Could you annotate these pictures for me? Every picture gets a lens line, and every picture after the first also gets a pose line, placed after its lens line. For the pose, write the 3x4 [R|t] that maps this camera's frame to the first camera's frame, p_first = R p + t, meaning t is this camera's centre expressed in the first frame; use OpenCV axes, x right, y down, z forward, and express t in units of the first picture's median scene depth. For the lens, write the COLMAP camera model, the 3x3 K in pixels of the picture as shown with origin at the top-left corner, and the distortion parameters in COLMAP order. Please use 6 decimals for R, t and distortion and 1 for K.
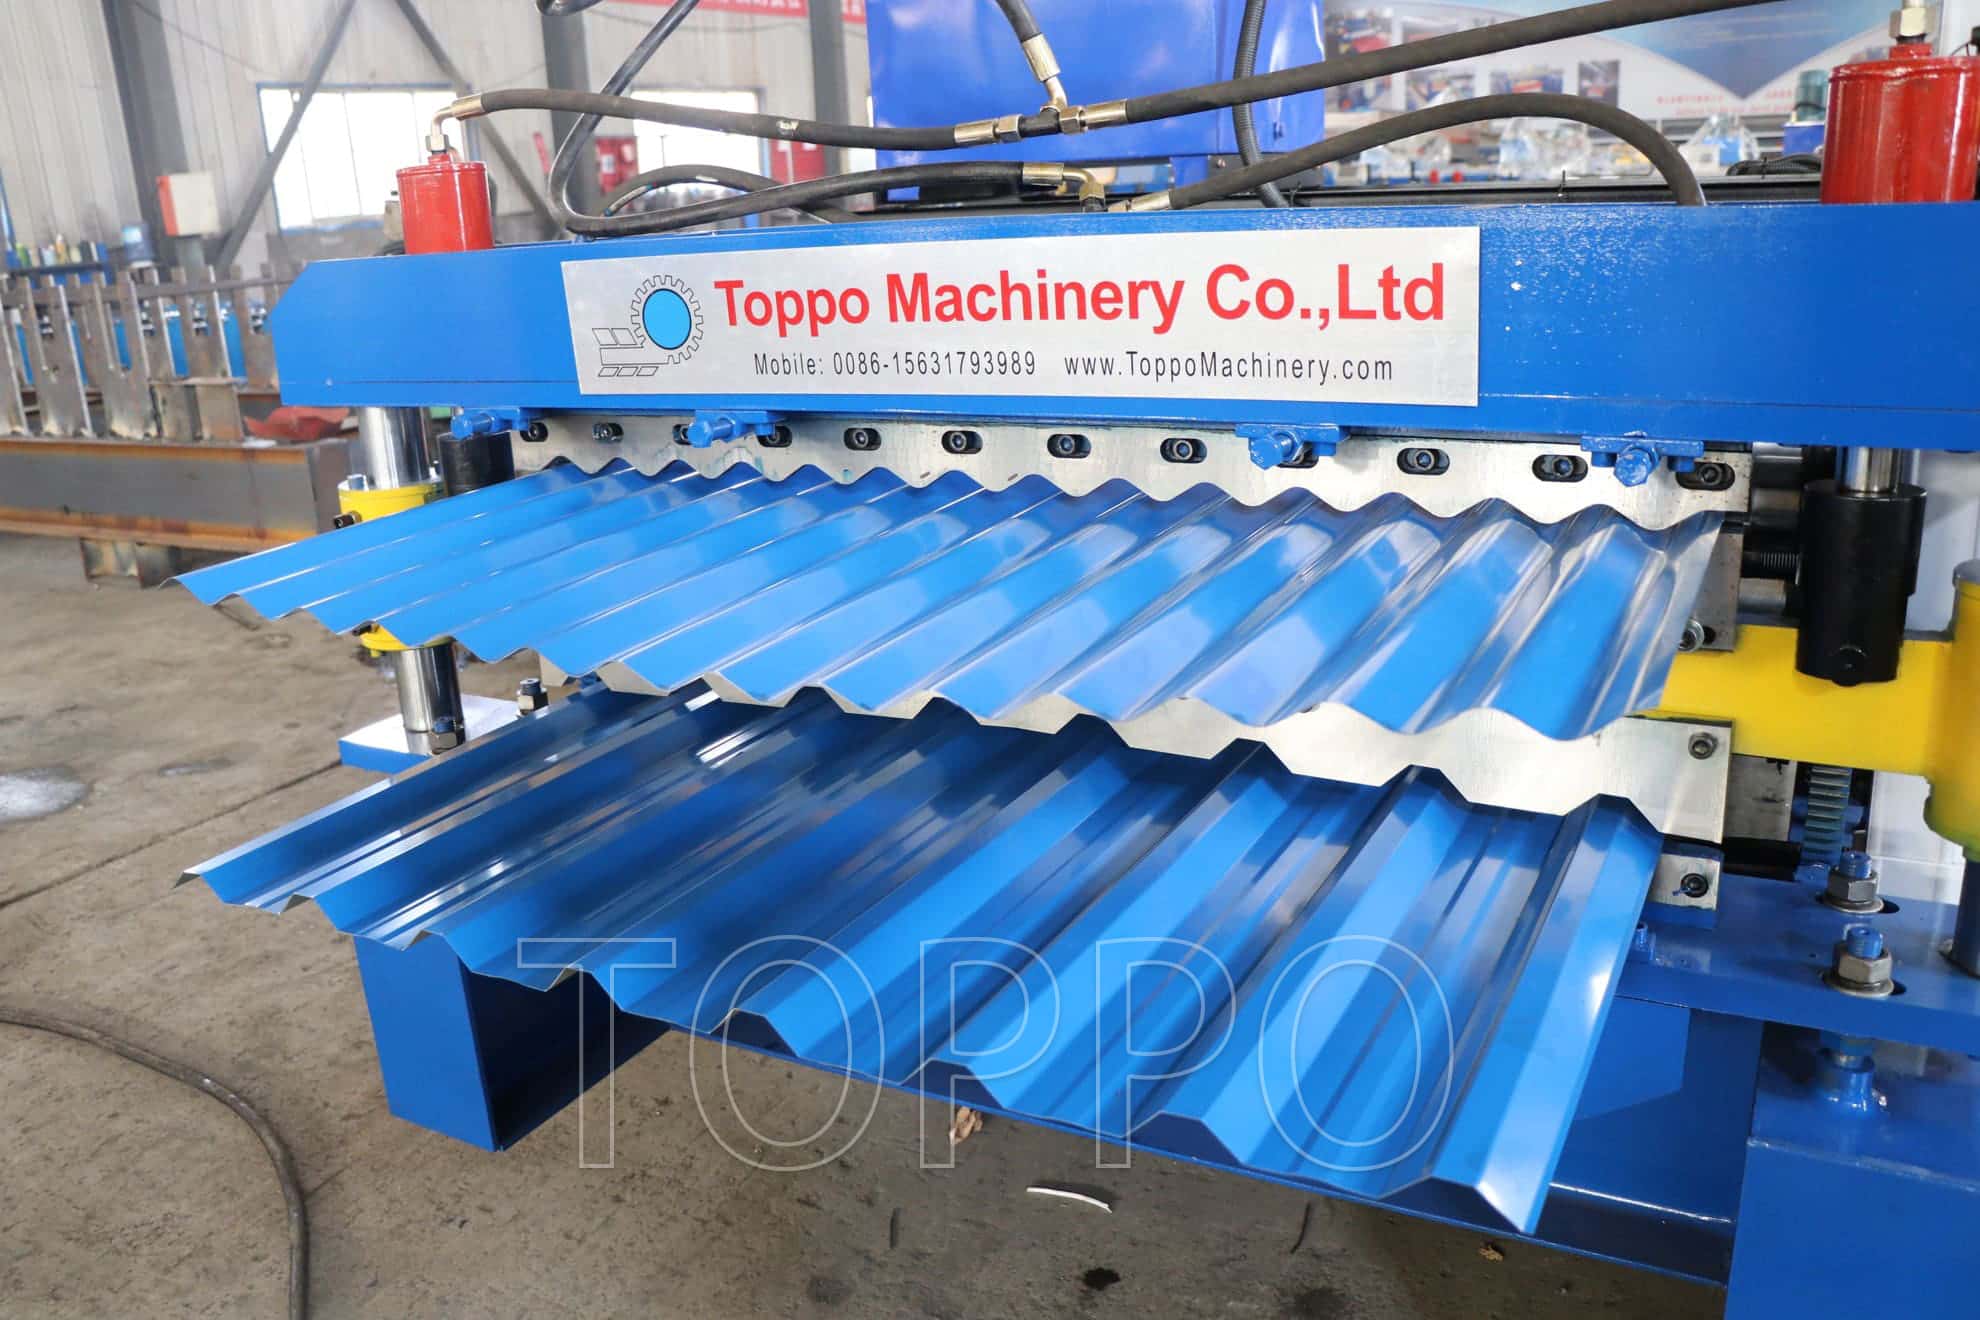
lens RADIAL K [[1592.6, 0, 984.9], [0, 1592.6, 698.7], [0, 0, 1]] dist [-0.177194, 0.139525]
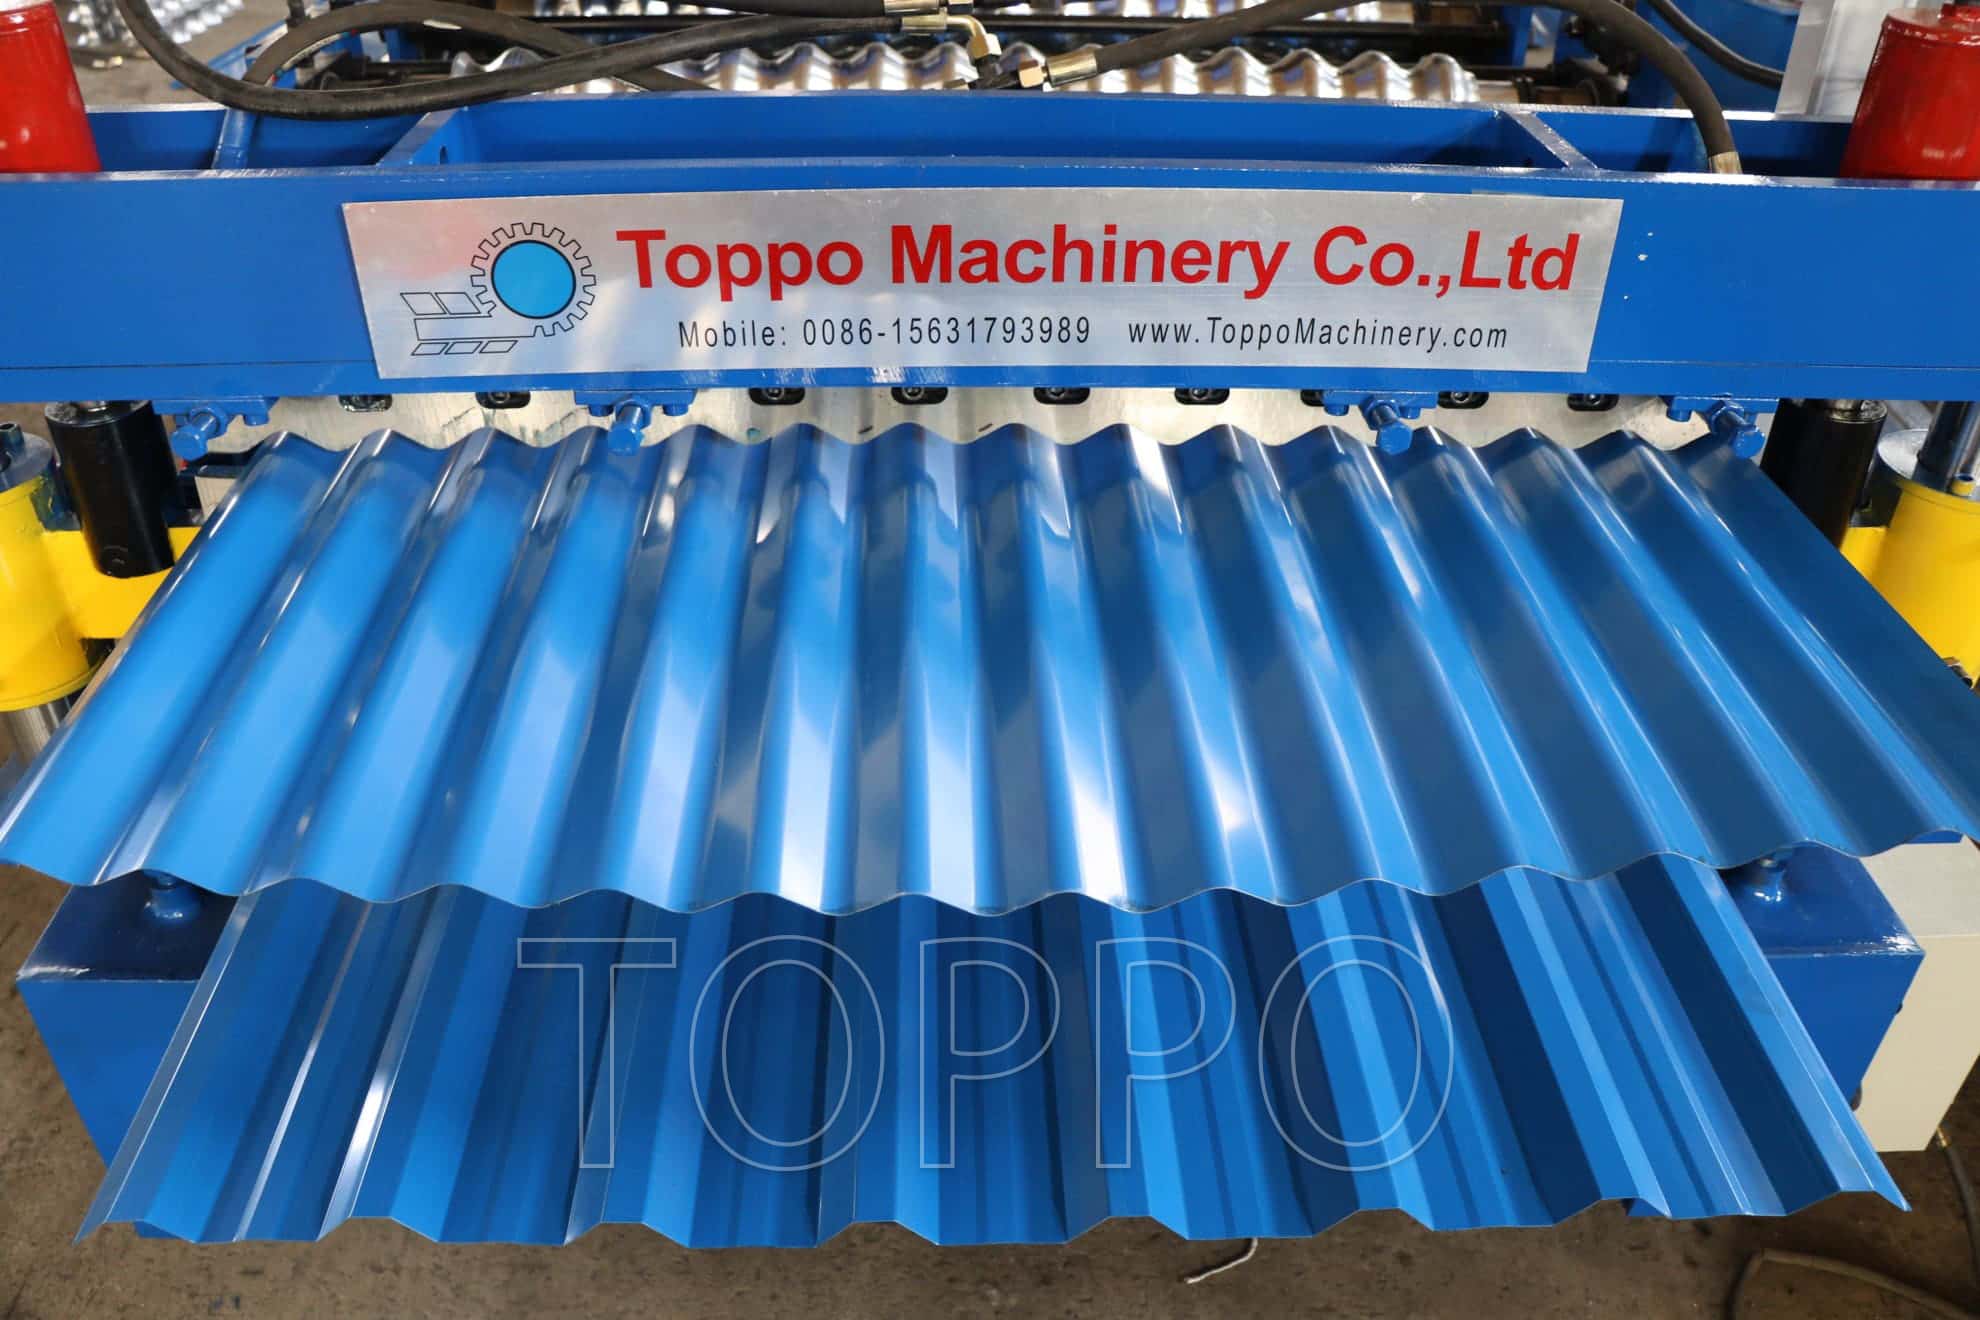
lens RADIAL K [[1592.6, 0, 984.9], [0, 1592.6, 698.7], [0, 0, 1]] dist [-0.177194, 0.139525]
pose [[0.861153, -0.239619, 0.448328, -0.453138], [0.100240, 0.944663, 0.312353, -0.303866], [-0.498364, -0.224043, 0.837519, 0.289889]]
